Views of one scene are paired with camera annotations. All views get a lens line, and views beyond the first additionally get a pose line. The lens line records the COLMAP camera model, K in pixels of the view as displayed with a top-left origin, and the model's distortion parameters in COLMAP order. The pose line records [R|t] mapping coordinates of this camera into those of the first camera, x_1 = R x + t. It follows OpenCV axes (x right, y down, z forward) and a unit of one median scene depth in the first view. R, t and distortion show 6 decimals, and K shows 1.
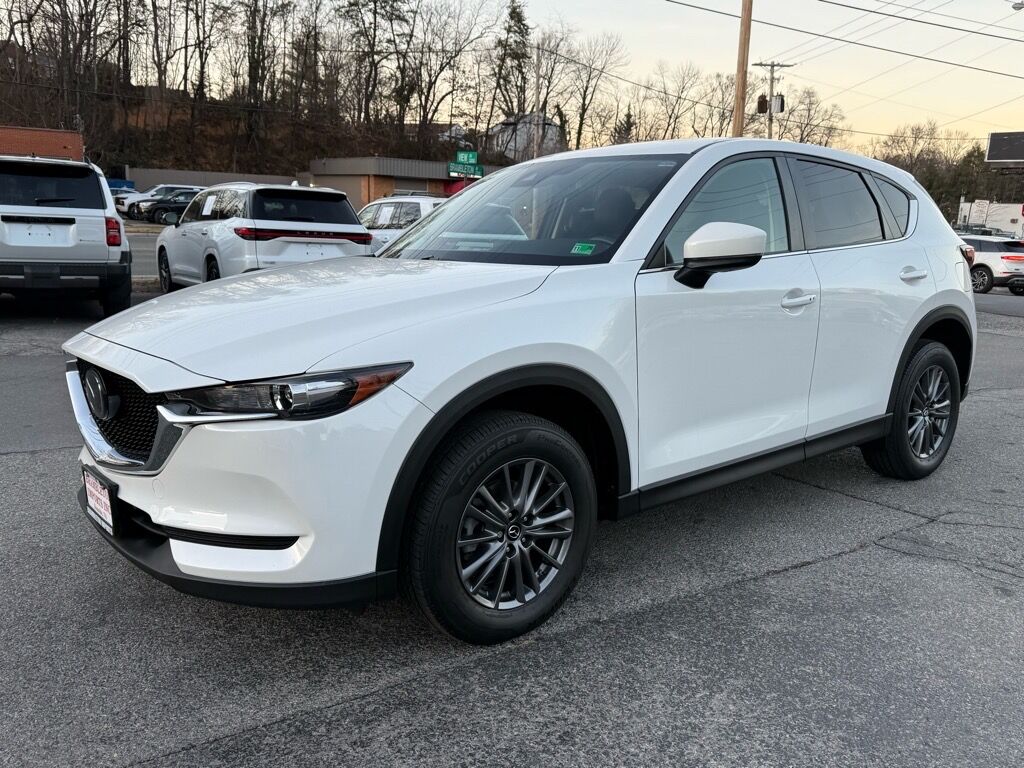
lens RADIAL K [[832.4, 0, 512.0], [0, 832.4, 384.0], [0, 0, 1]] dist [0.161583, -0.298823]
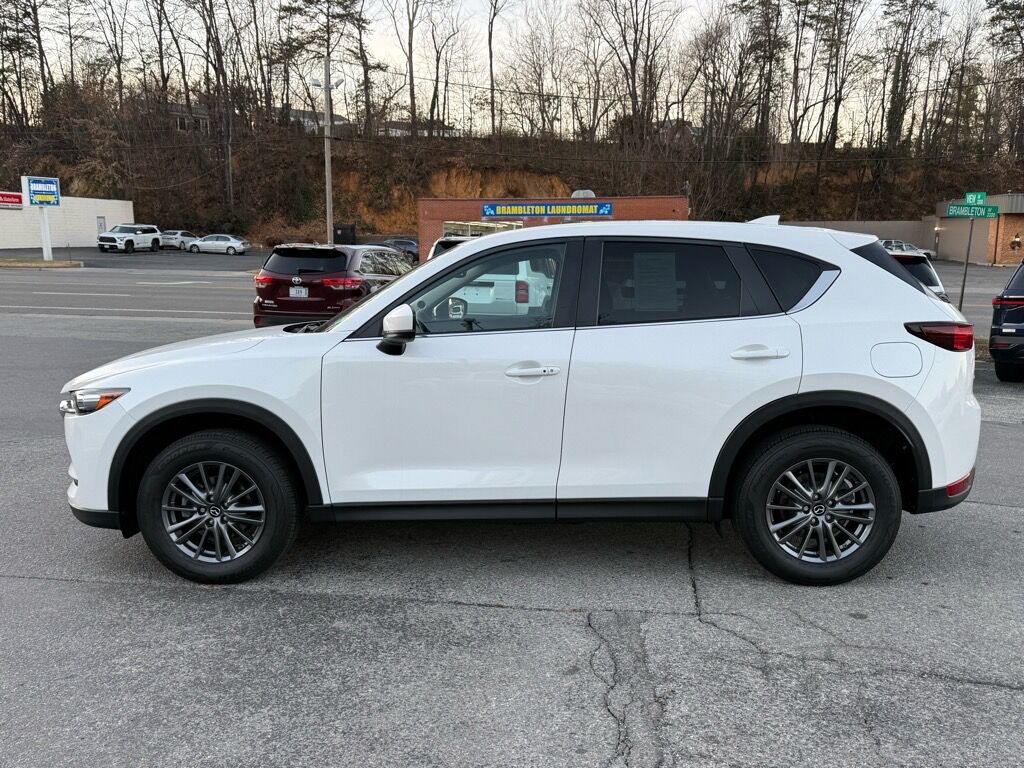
lens RADIAL K [[832.4, 0, 512.0], [0, 832.4, 384.0], [0, 0, 1]] dist [0.161583, -0.298823]
pose [[0.740458, 0.072607, -0.668169, 0.379552], [-0.107588, 0.994133, -0.011200, -0.023945], [0.663436, 0.080180, 0.743925, 0.059058]]
